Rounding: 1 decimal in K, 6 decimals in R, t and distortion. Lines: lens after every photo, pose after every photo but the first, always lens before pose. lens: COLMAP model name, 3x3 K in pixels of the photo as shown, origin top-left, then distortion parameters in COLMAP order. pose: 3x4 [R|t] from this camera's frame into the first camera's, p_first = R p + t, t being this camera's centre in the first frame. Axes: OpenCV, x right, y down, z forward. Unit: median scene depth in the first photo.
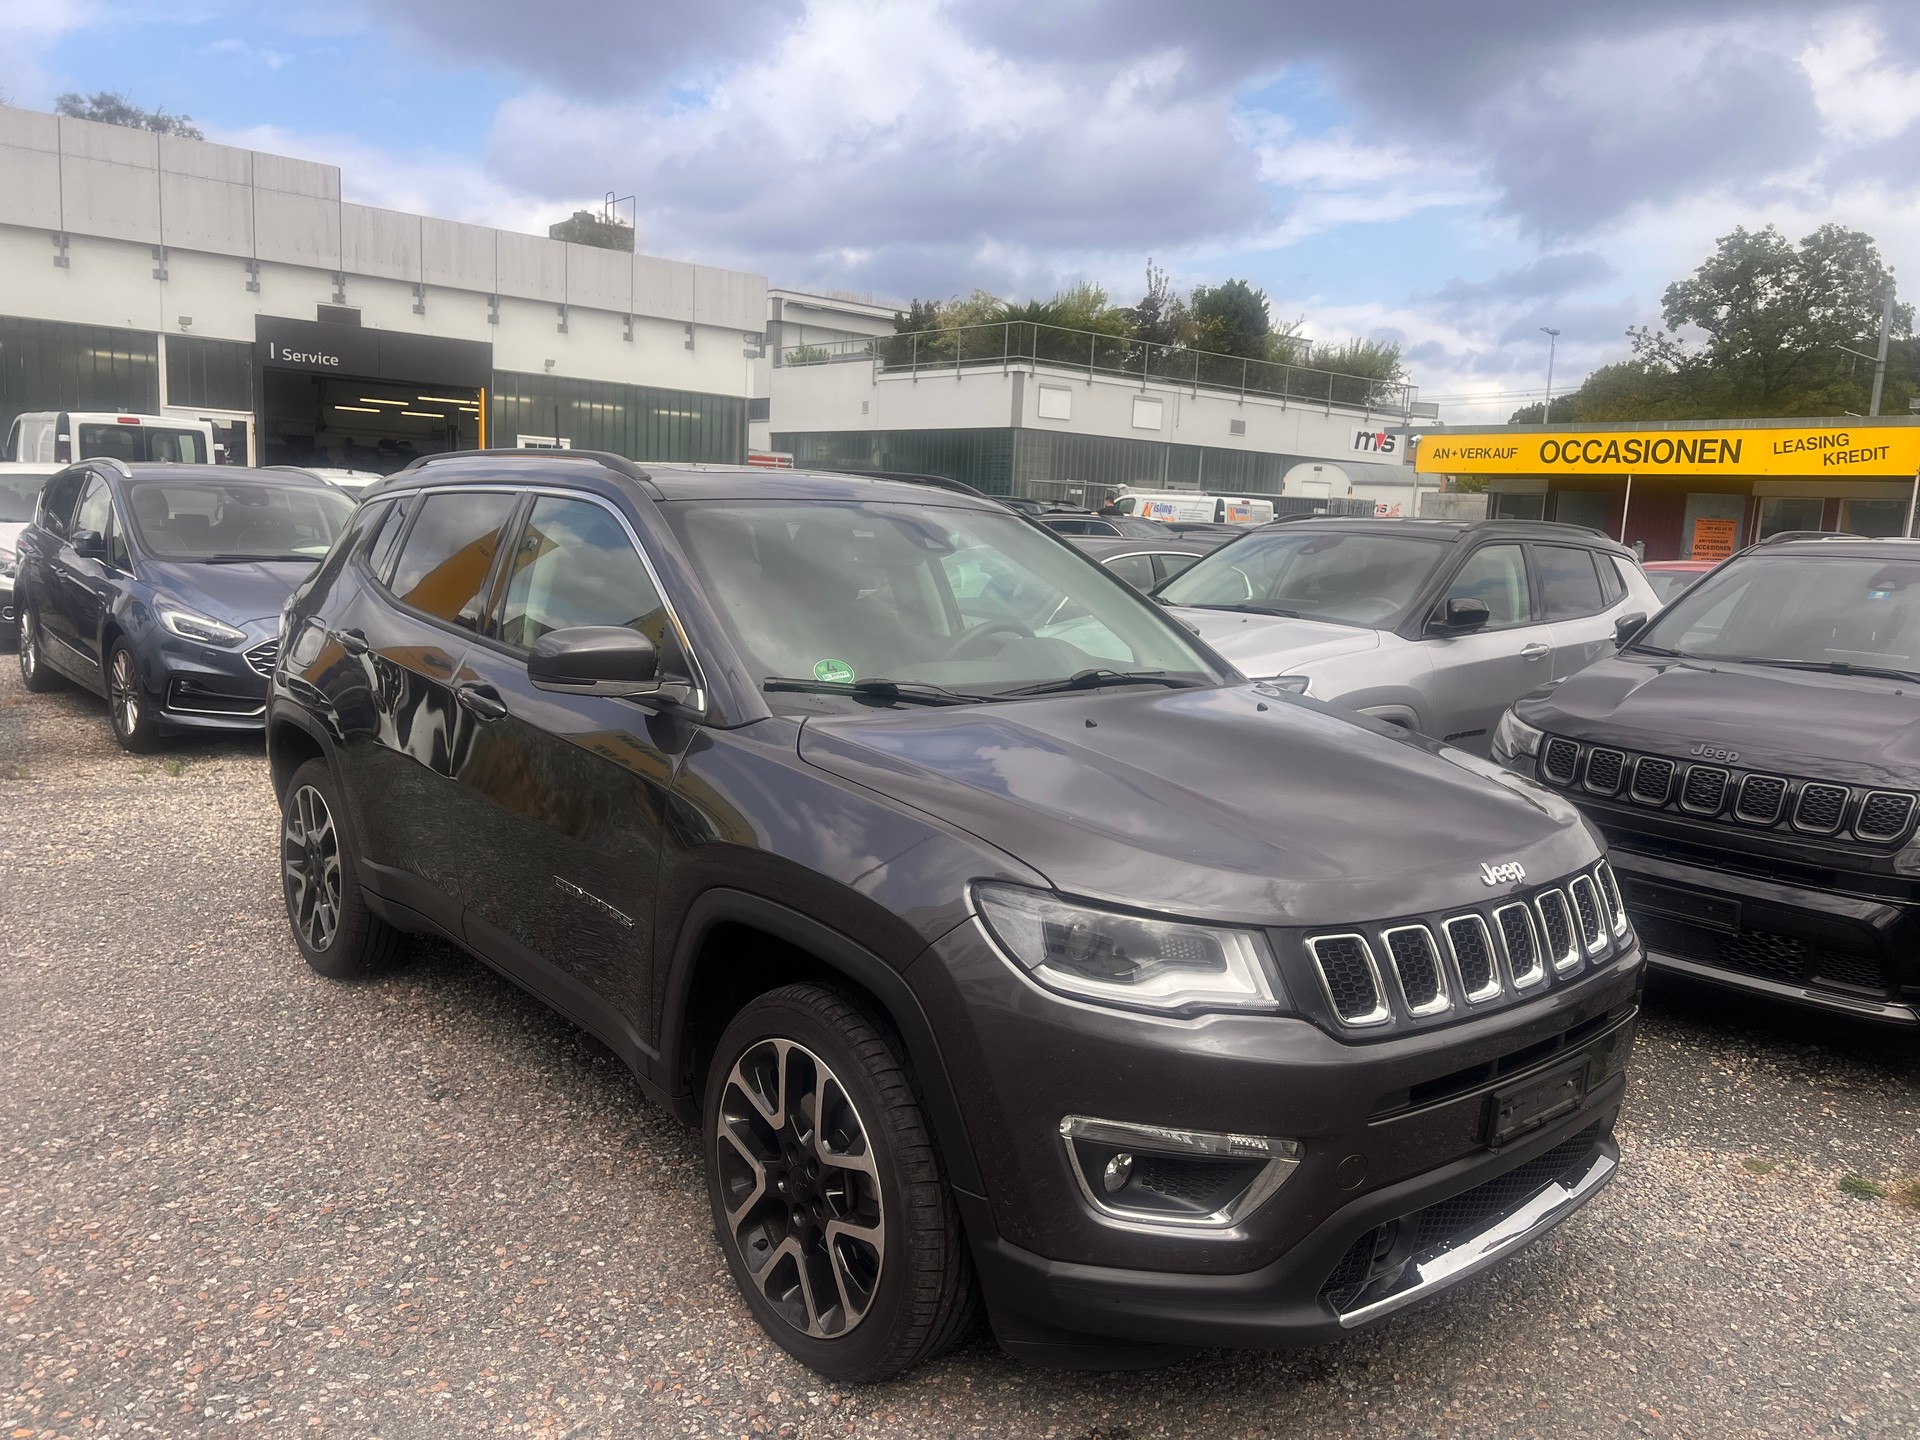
lens RADIAL K [[1432.4, 0, 958.8], [0, 1432.4, 743.7], [0, 0, 1]] dist [0.057664, -0.055071]
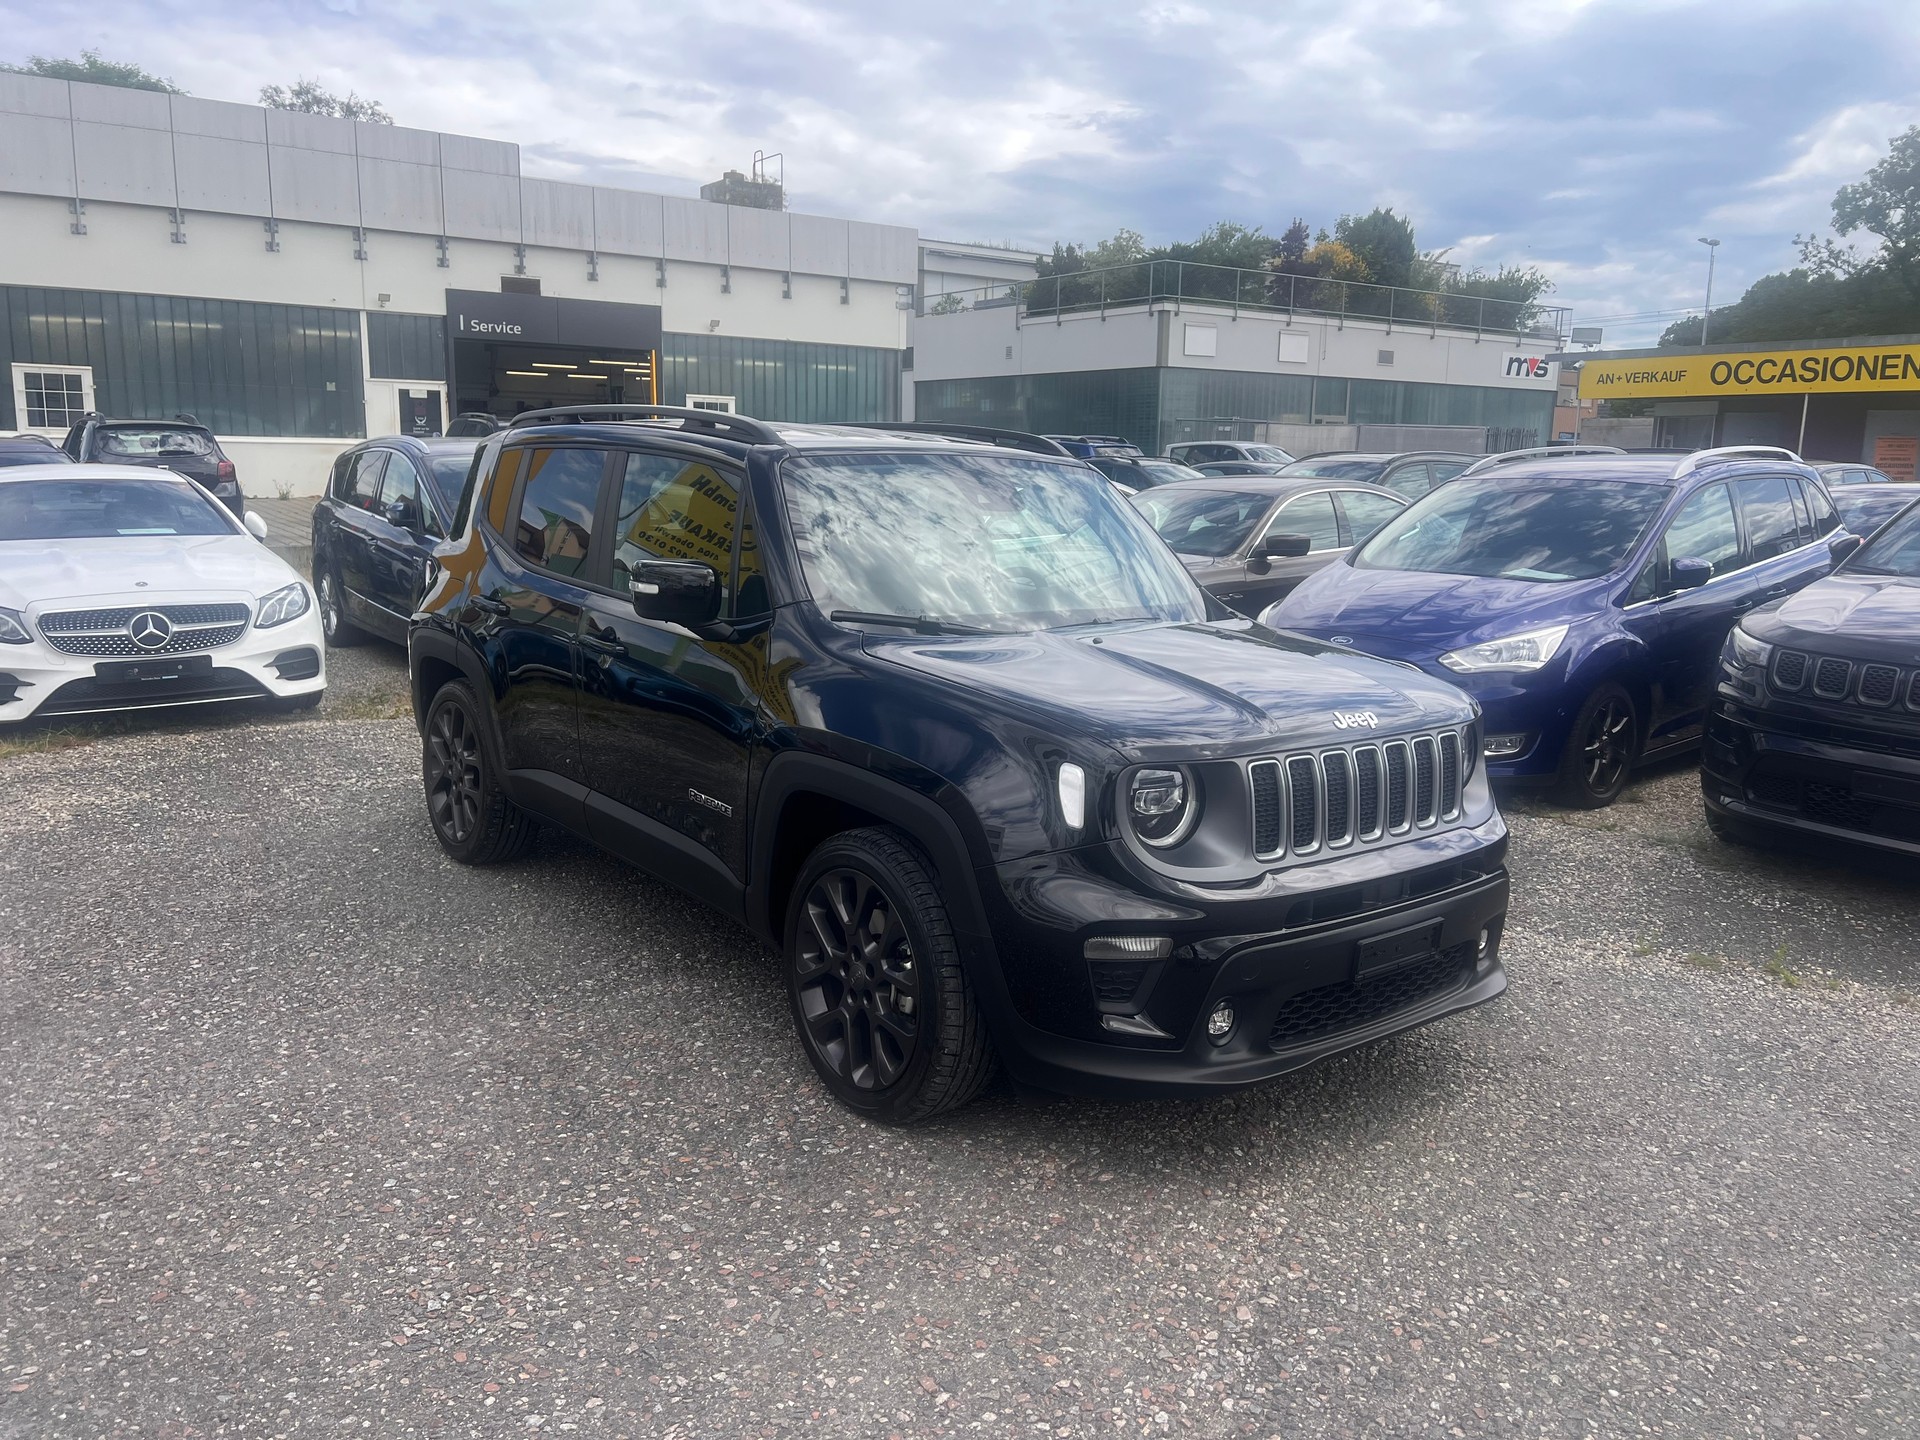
lens RADIAL K [[1432.1, 0, 971.6], [0, 1432.1, 720.5], [0, 0, 1]] dist [0.057027, -0.056008]
pose [[0.996387, -0.016294, -0.083348, -0.019098], [0.018273, 0.999567, 0.023048, 0.001991], [0.082936, -0.024488, 0.996254, -0.027585]]
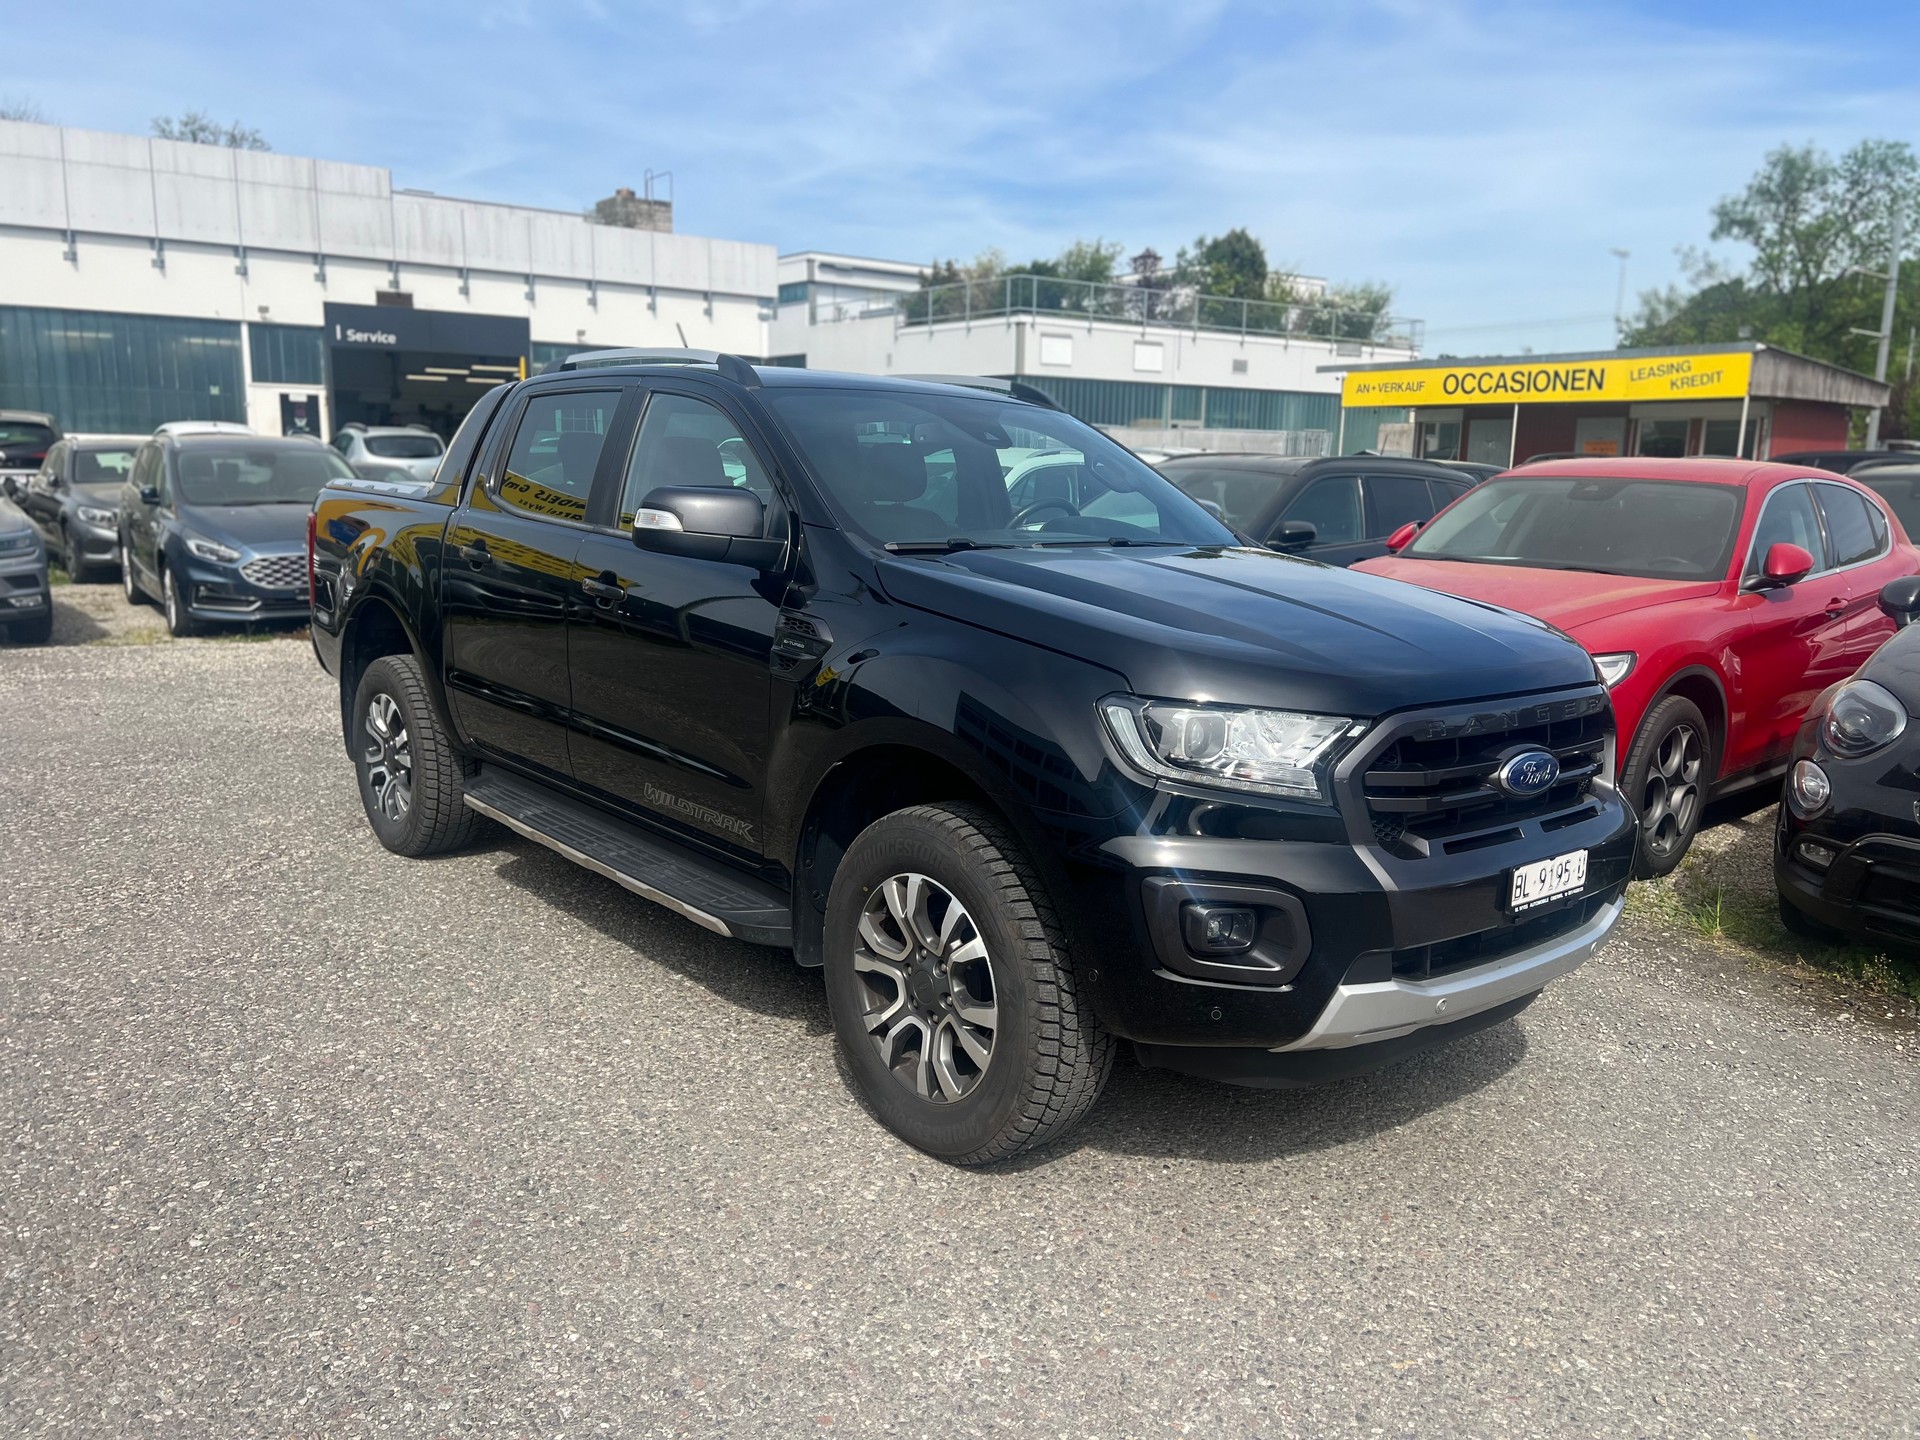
lens RADIAL K [[1432.1, 0, 962.5], [0, 1432.1, 712.9], [0, 0, 1]] dist [0.057027, -0.056008]
pose [[0.997425, -0.017097, -0.069656, 0.099865], [0.018307, 0.999692, 0.016776, 0.022656], [0.069348, -0.018008, 0.997430, -0.124390]]
